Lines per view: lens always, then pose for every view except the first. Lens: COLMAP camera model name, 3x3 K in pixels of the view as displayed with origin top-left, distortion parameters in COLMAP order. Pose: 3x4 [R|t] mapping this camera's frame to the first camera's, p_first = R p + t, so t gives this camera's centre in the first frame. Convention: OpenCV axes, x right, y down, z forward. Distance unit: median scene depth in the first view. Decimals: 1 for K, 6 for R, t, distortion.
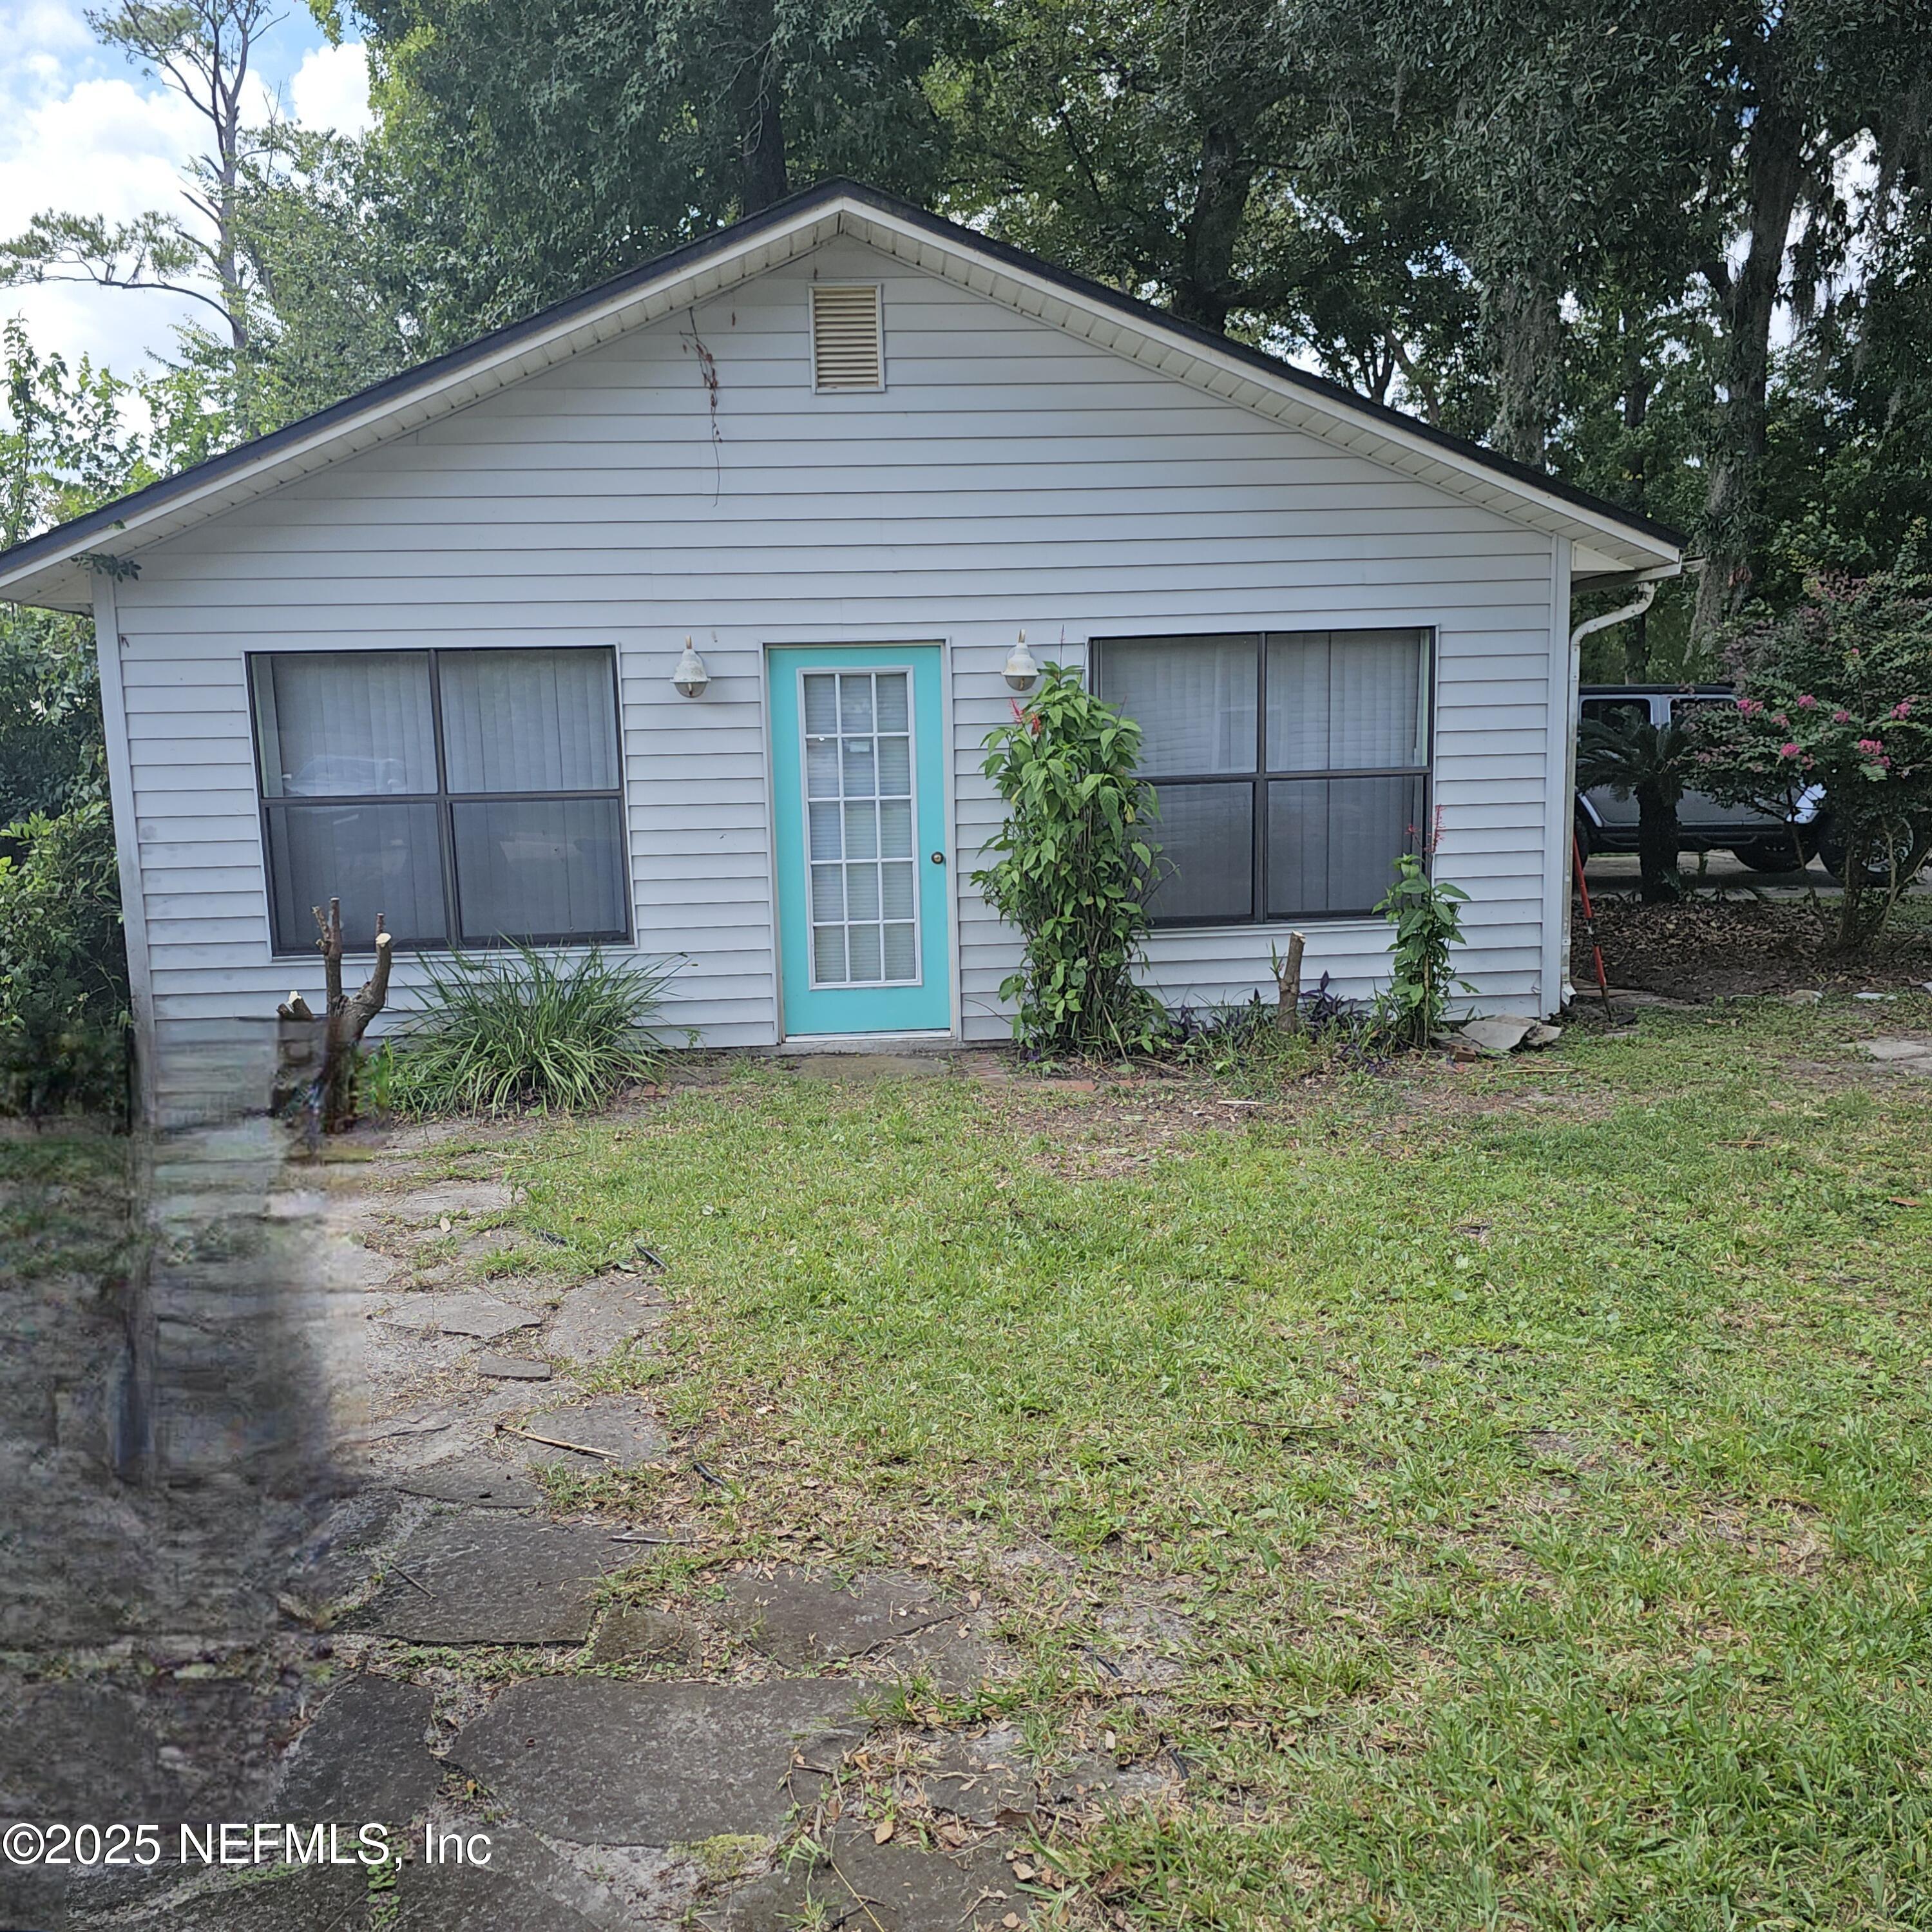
lens RADIAL K [[1810.4, 0, 953.9], [0, 1810.4, 957.4], [0, 0, 1]] dist [0.118452, -0.007644]
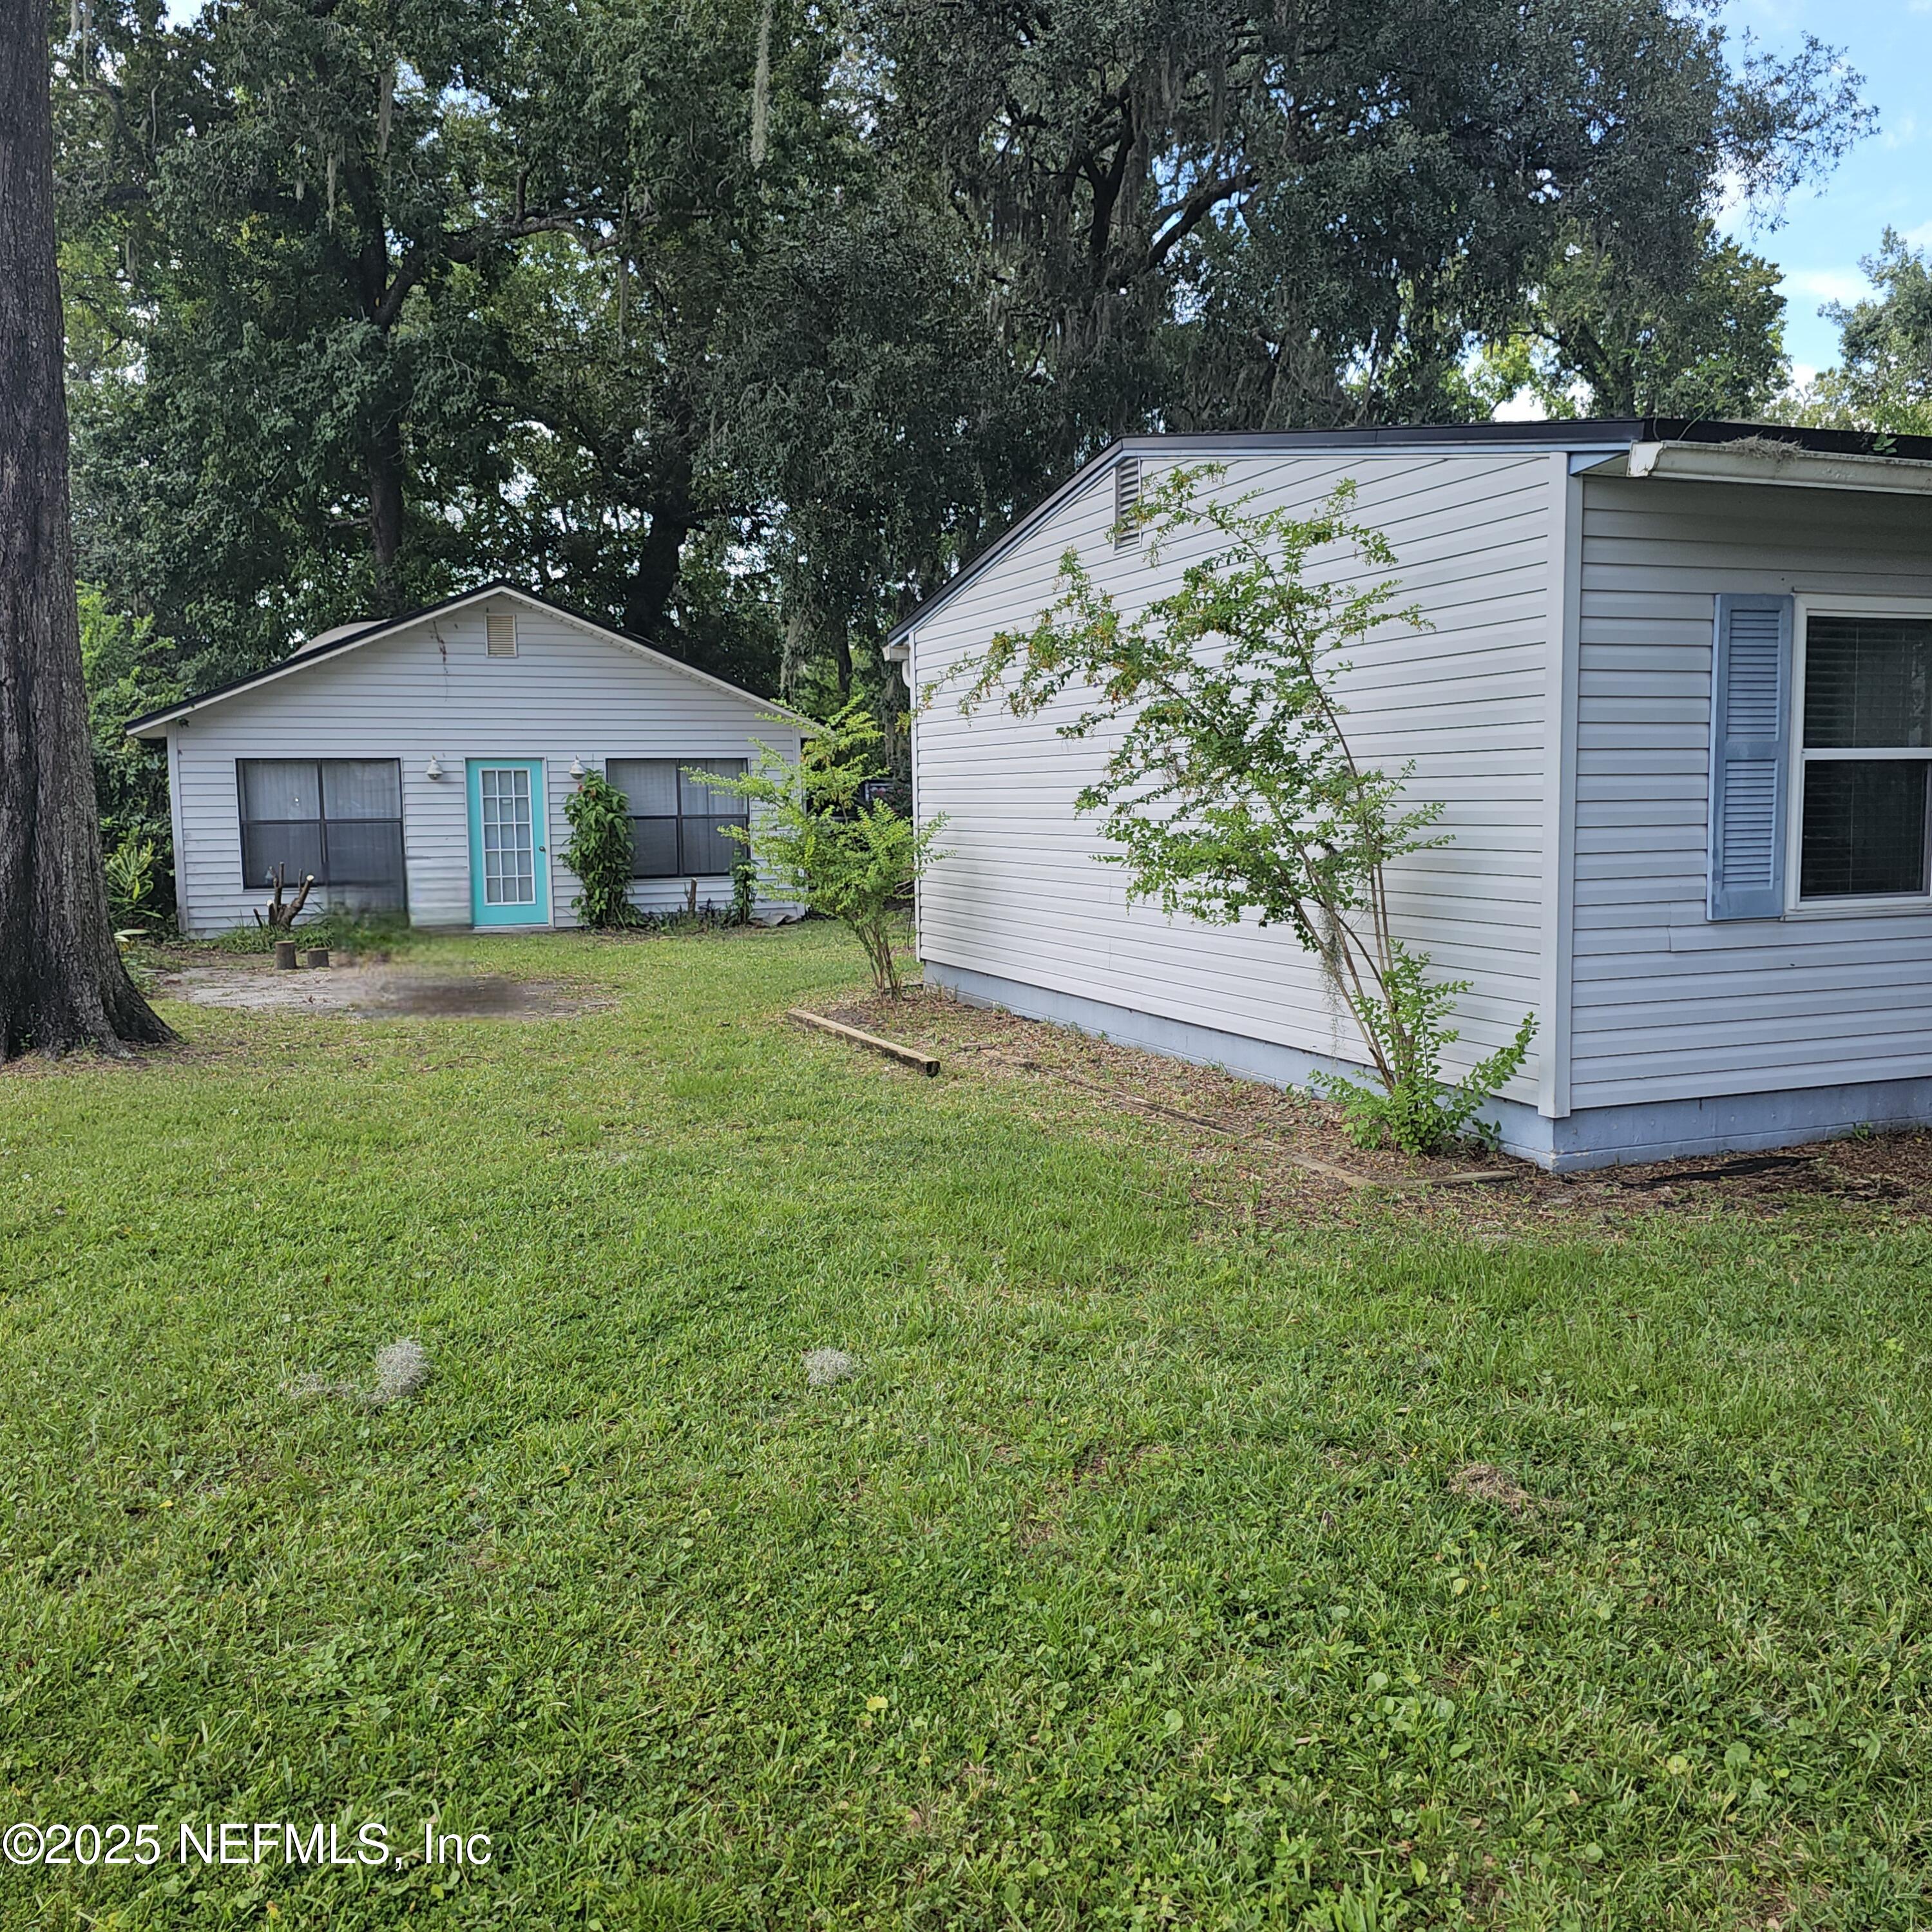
lens RADIAL K [[1810.4, 0, 953.9], [0, 1810.4, 957.4], [0, 0, 1]] dist [0.118452, -0.007644]
pose [[0.955383, -0.014064, 0.295036, -0.202805], [0.027831, 0.998708, -0.042514, 0.205966], [-0.294057, 0.048828, 0.954540, -1.447822]]
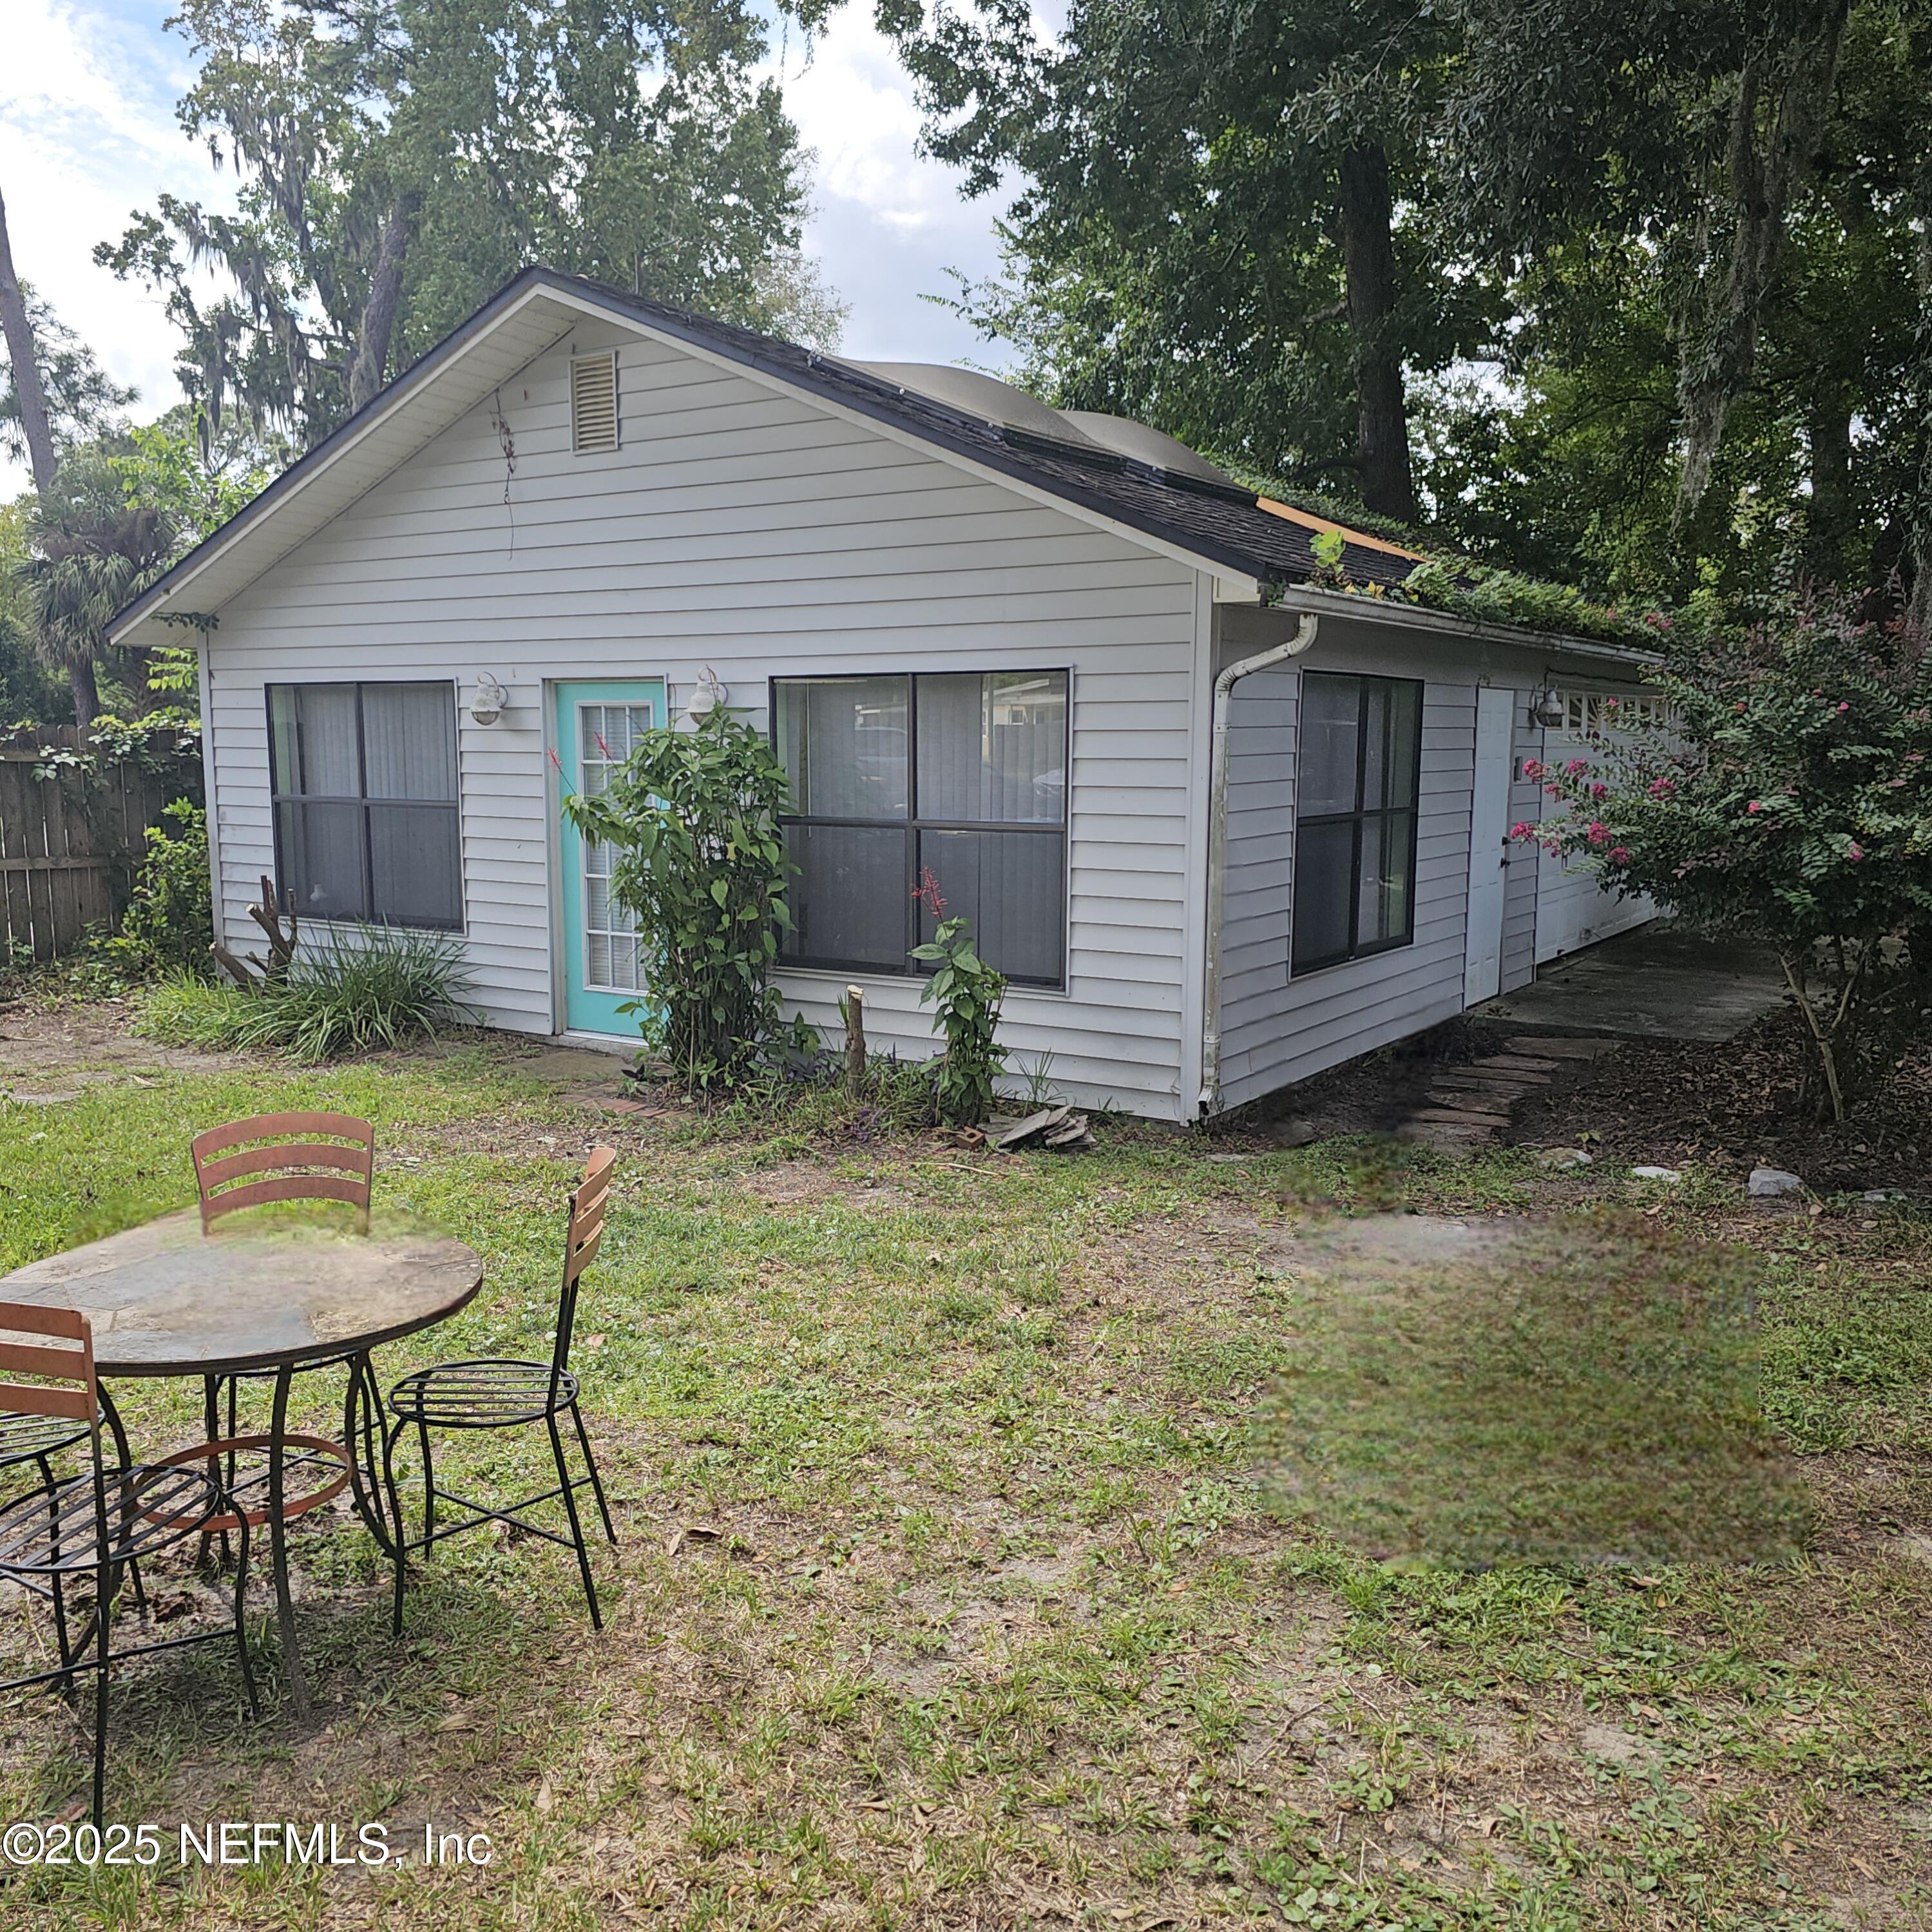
lens RADIAL K [[1700.9, 0, 966.0], [0, 1700.9, 966.0], [0, 0, 1]] dist [0.115235, -0.002746]
pose [[0.784942, 0.105642, -0.610497, 0.772635], [-0.115861, 0.993002, 0.022864, -0.050165], [0.608640, 0.052786, 0.791688, 0.323578]]
